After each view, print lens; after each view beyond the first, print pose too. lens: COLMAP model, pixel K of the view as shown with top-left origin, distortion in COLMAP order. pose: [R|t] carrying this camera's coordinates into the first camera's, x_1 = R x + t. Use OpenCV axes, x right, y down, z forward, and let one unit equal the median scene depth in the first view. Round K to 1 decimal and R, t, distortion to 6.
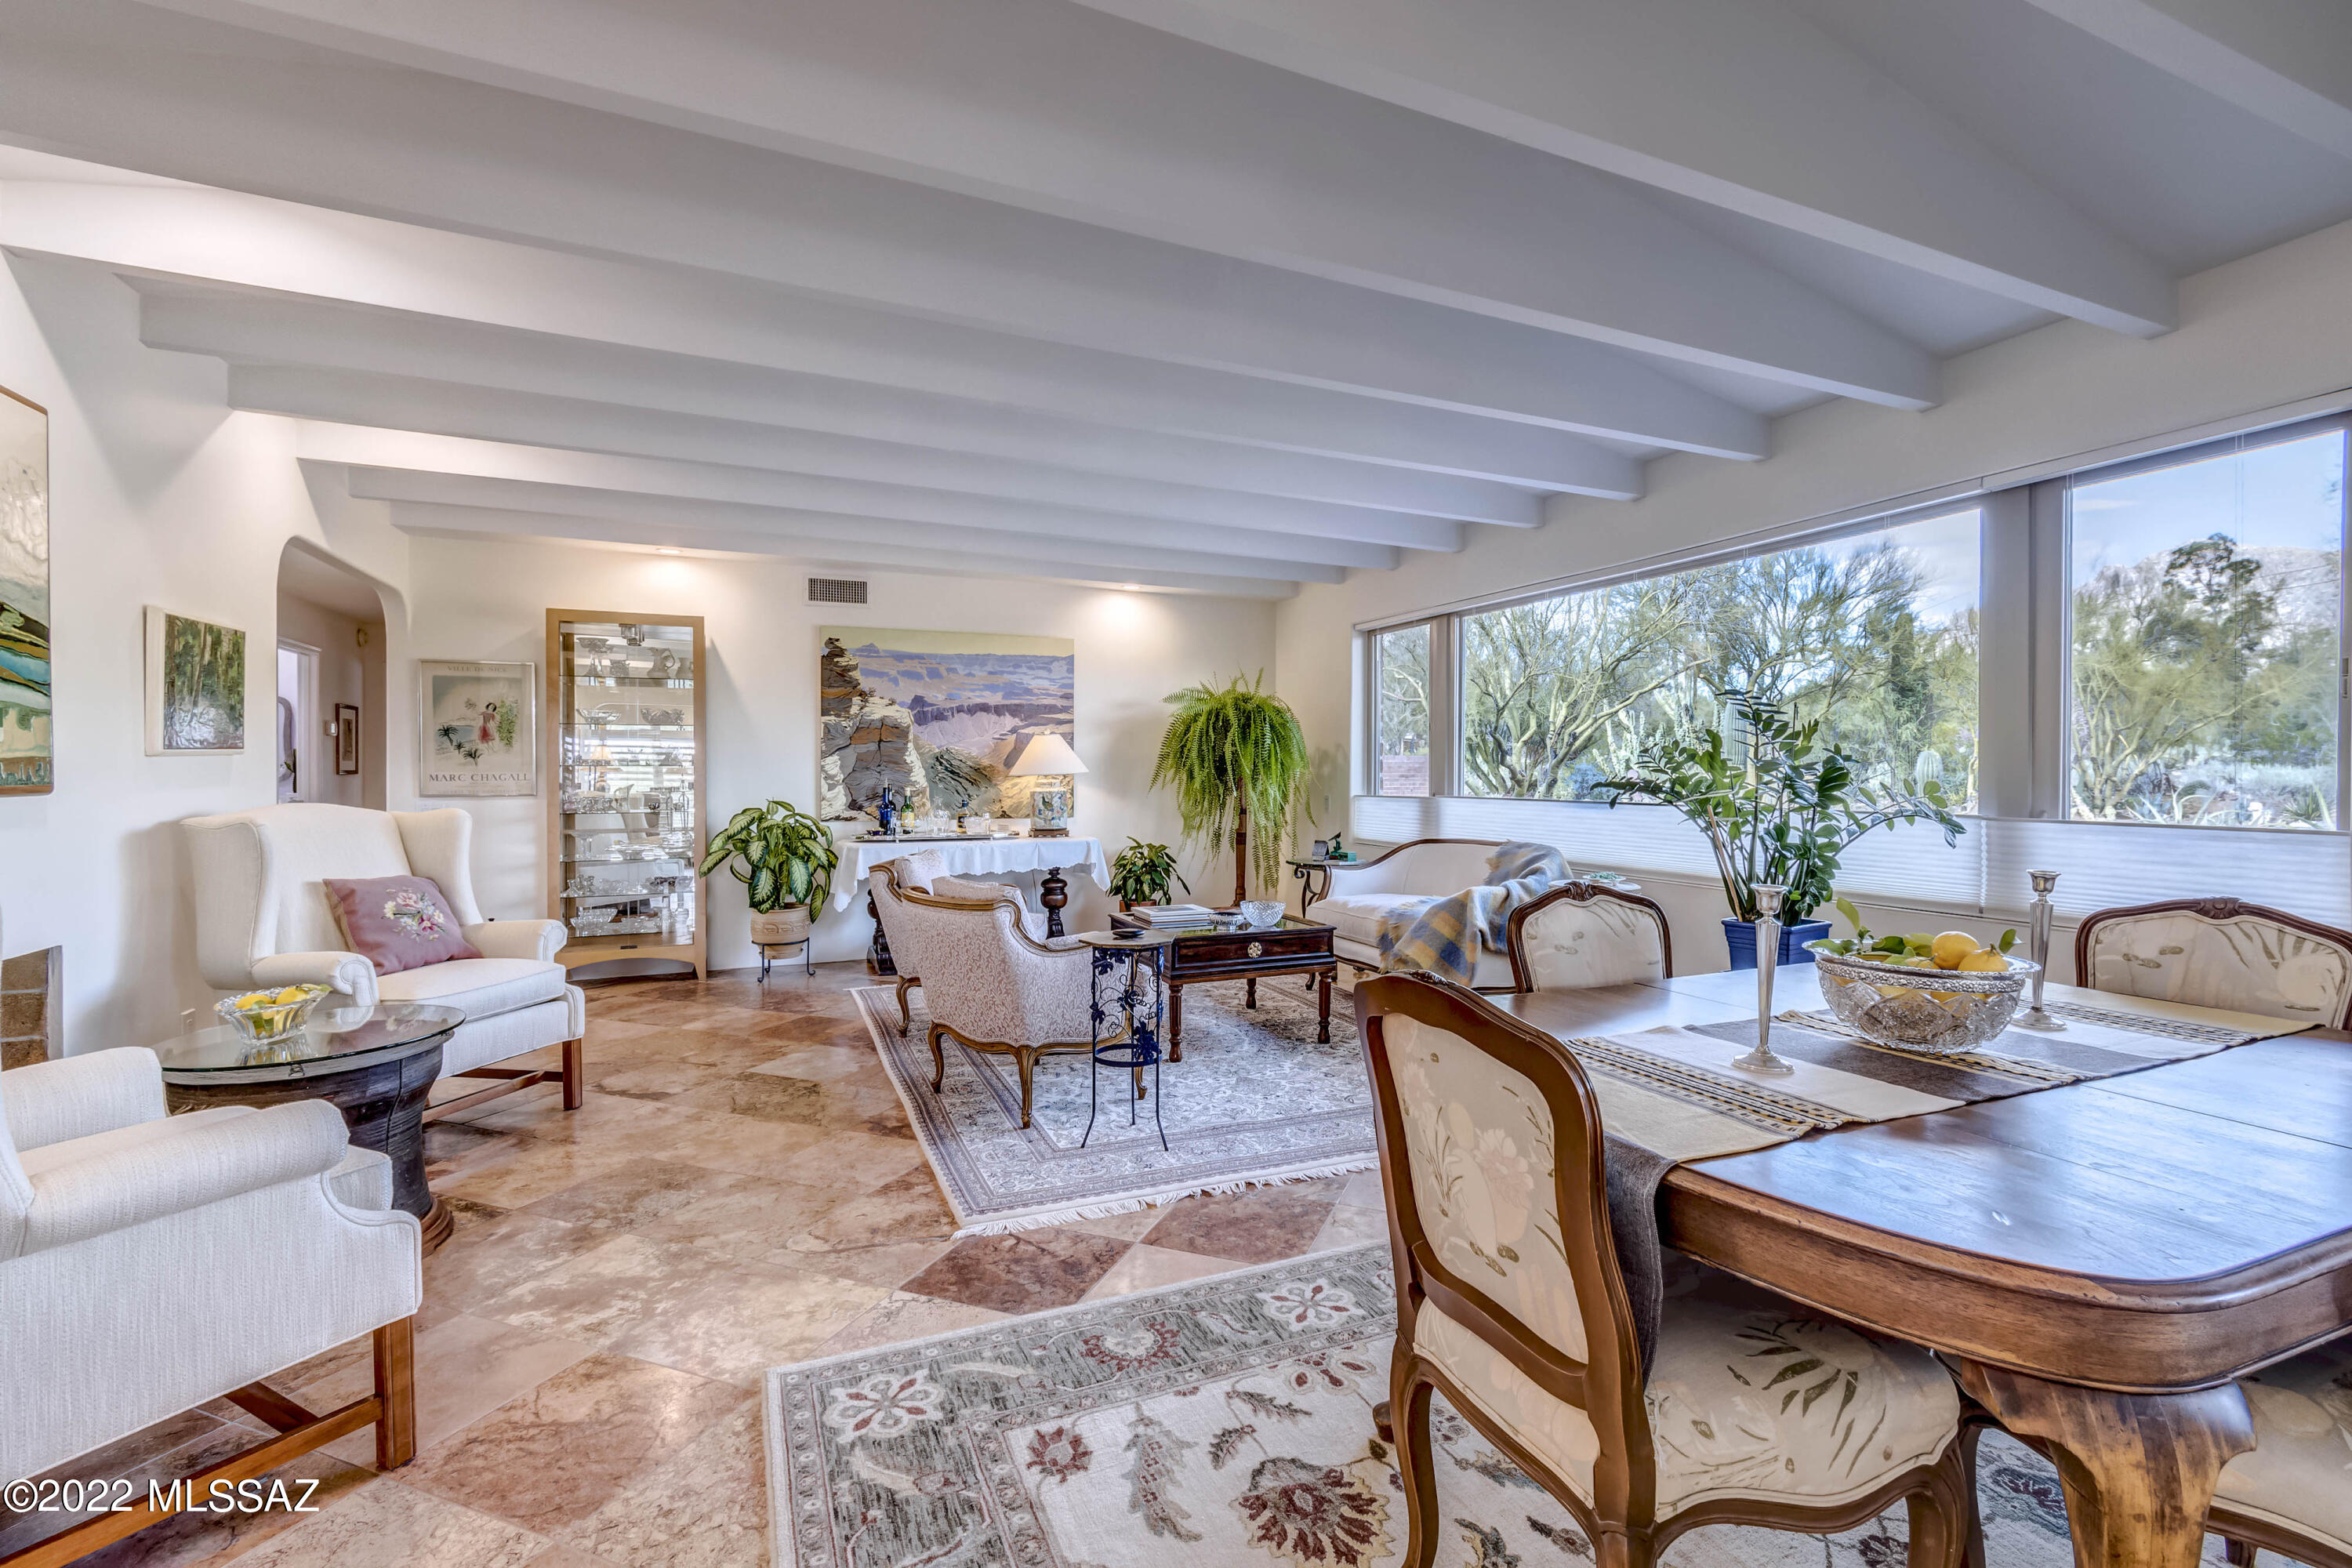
lens RADIAL K [[1037.4, 0, 1192.1], [0, 1037.4, 777.7], [0, 0, 1]] dist [-0.000640, -0.000035]
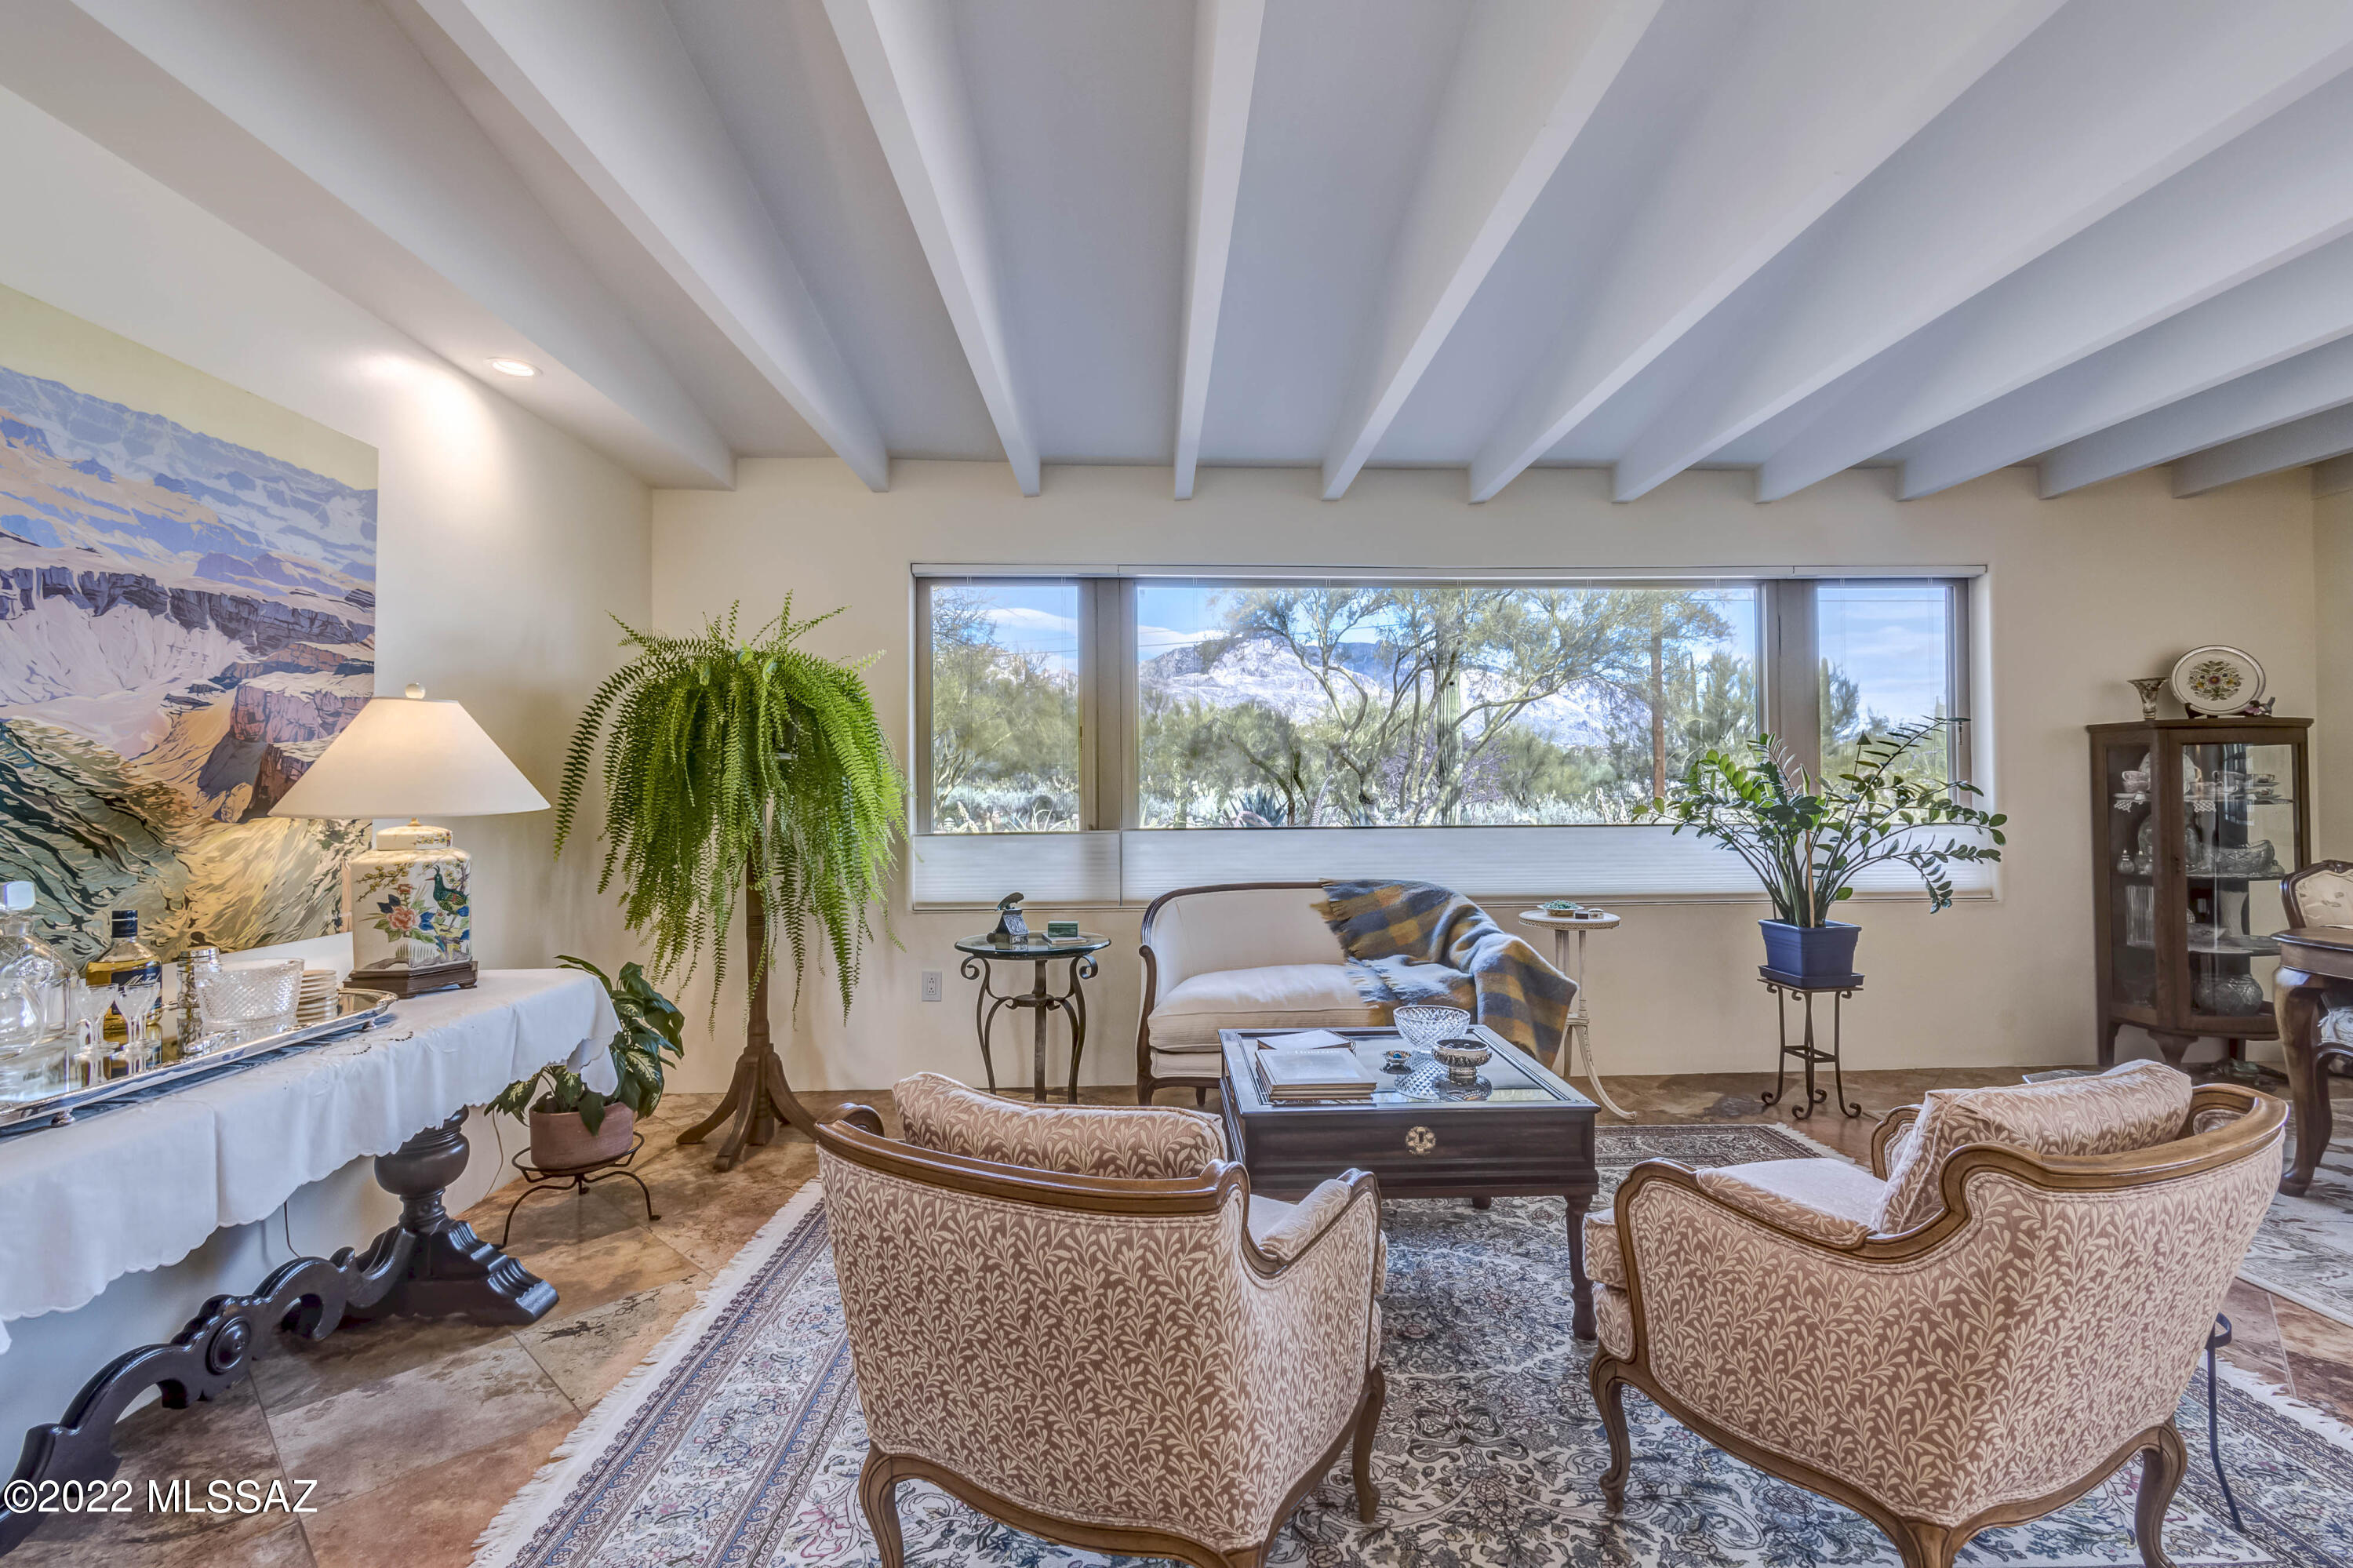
lens RADIAL K [[1037.9, 0, 1191.7], [0, 1037.9, 779.7], [0, 0, 1]] dist [-0.000640, -0.000035]
pose [[0.358604, 0.006388, 0.933468, -0.378128], [0.012185, 0.999859, -0.011523, -0.007216], [-0.933410, 0.015506, 0.358476, 0.631695]]
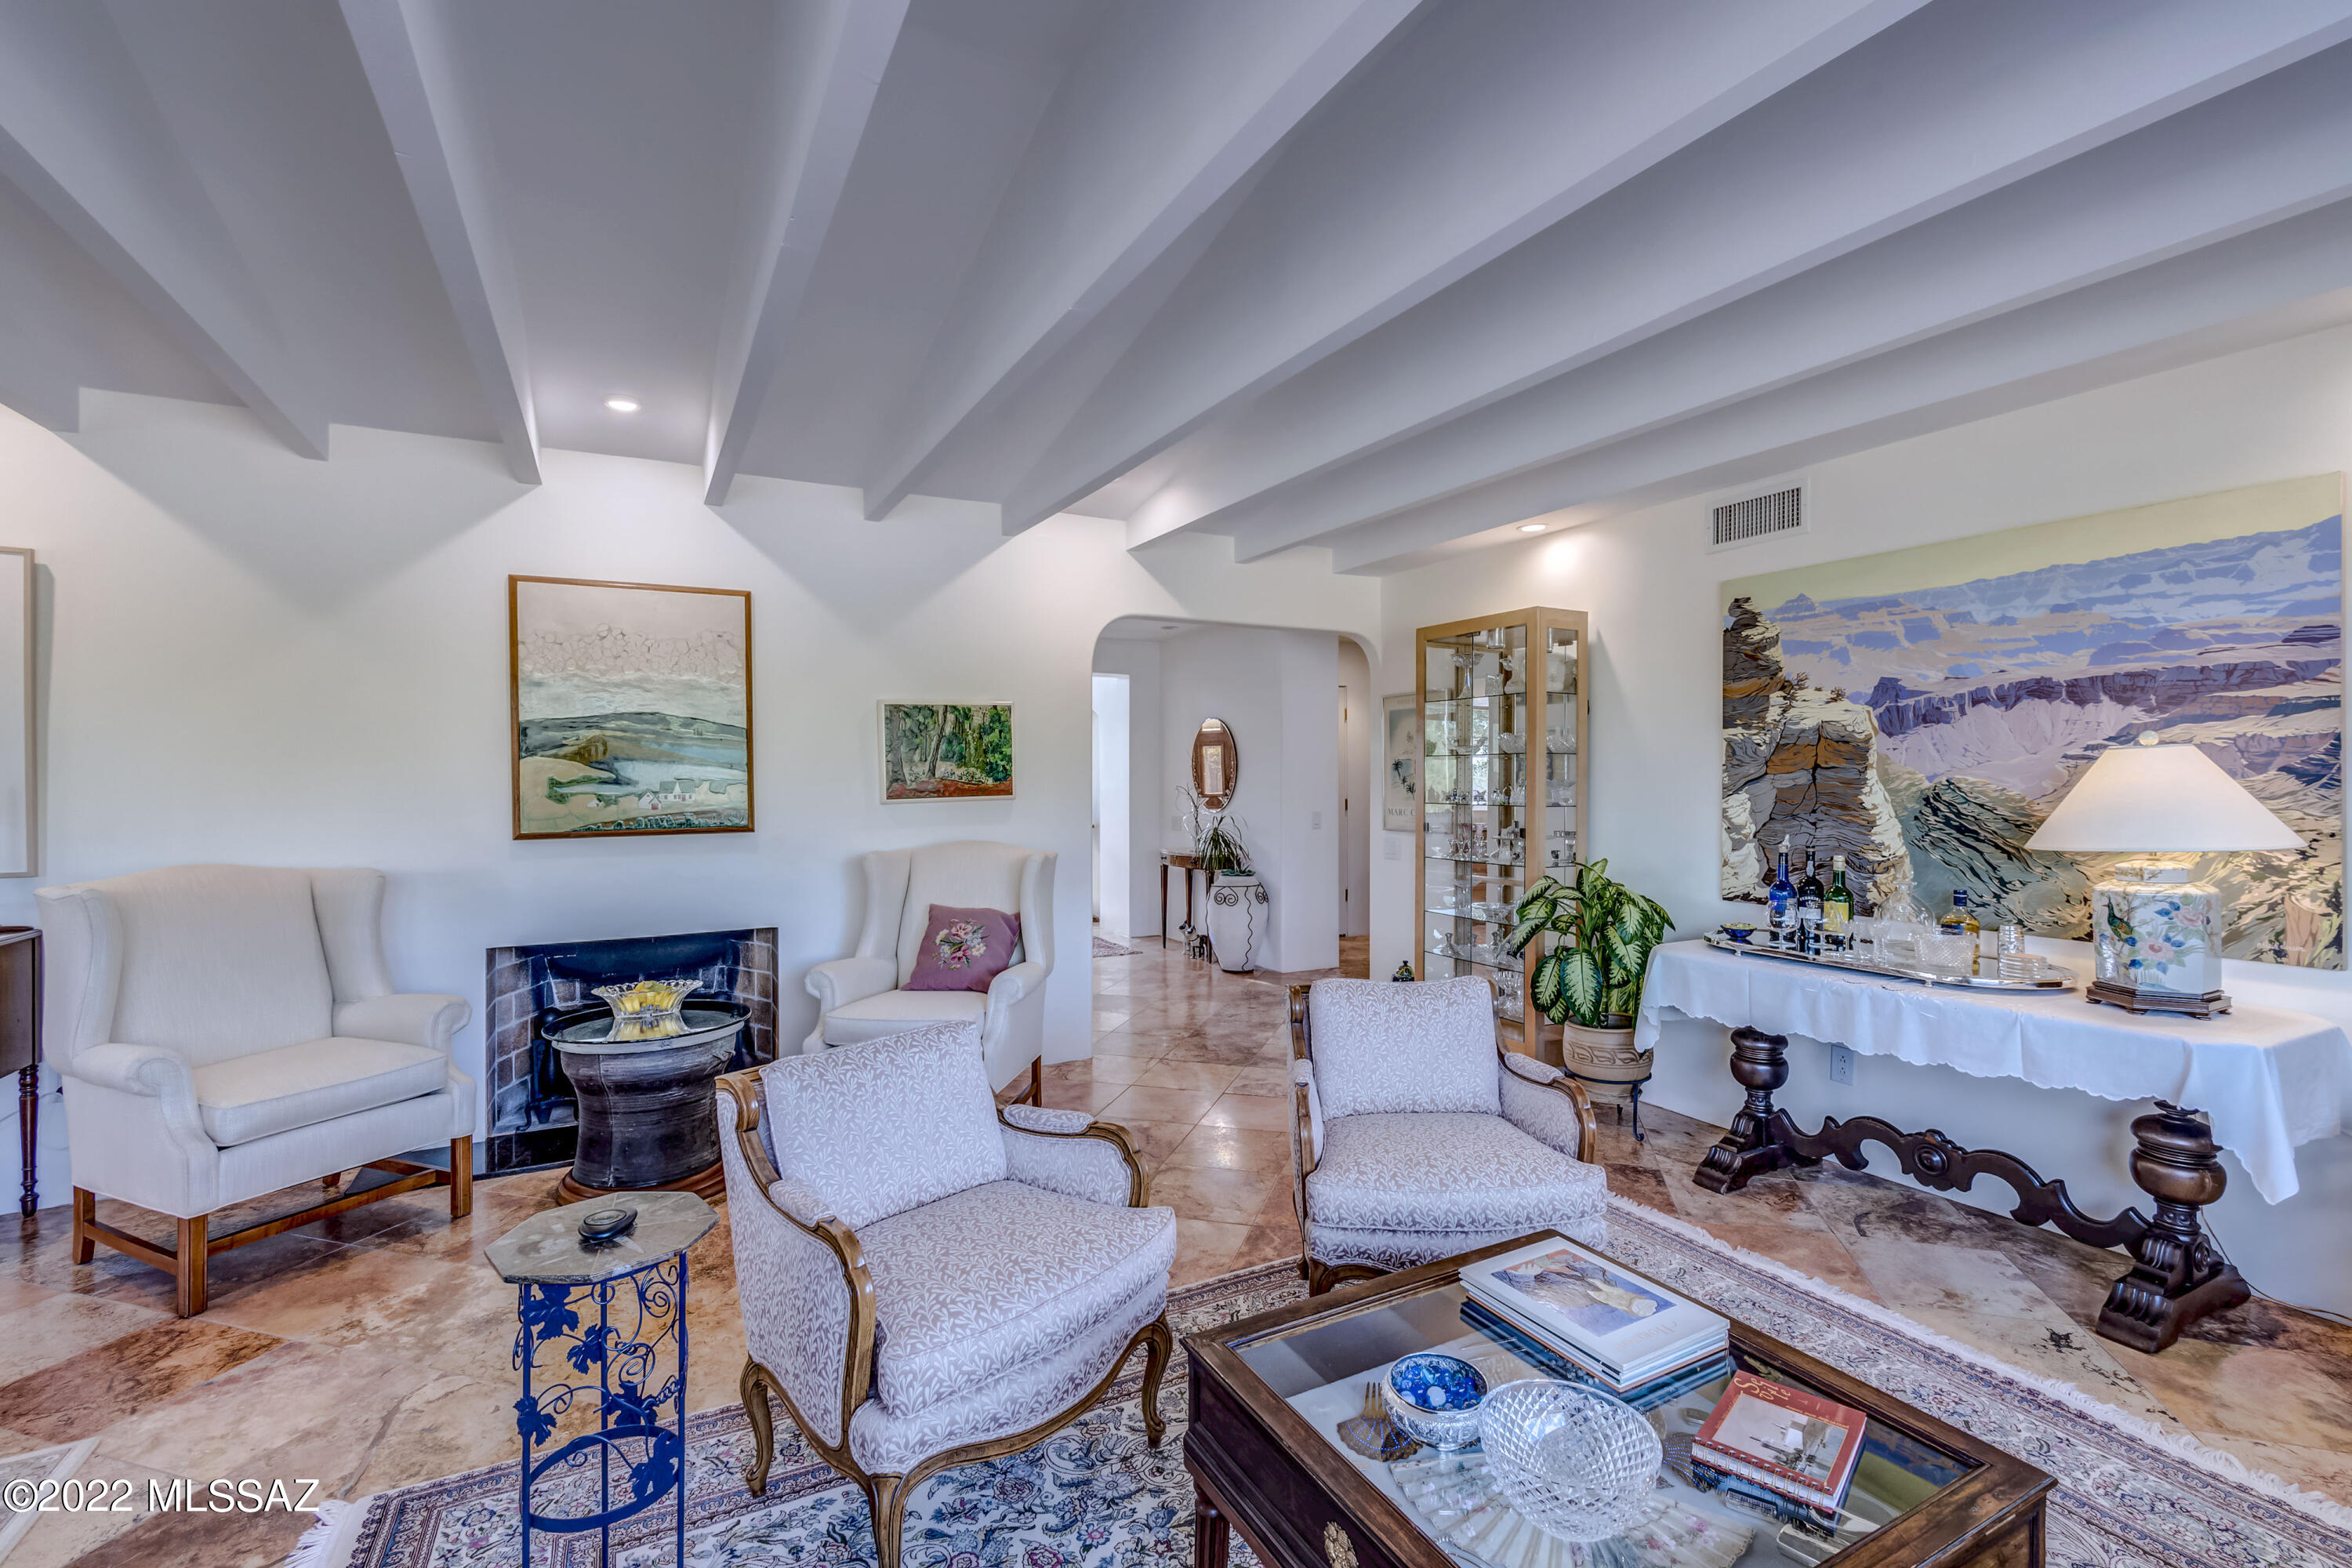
lens RADIAL K [[1037.4, 0, 1188.6], [0, 1037.4, 775.6], [0, 0, 1]] dist [-0.000640, -0.000035]
pose [[0.084834, 0.000626, -0.996395, 0.219903], [-0.003895, 0.999992, 0.000297, -0.029449], [0.996387, 0.003856, 0.084836, 0.611535]]
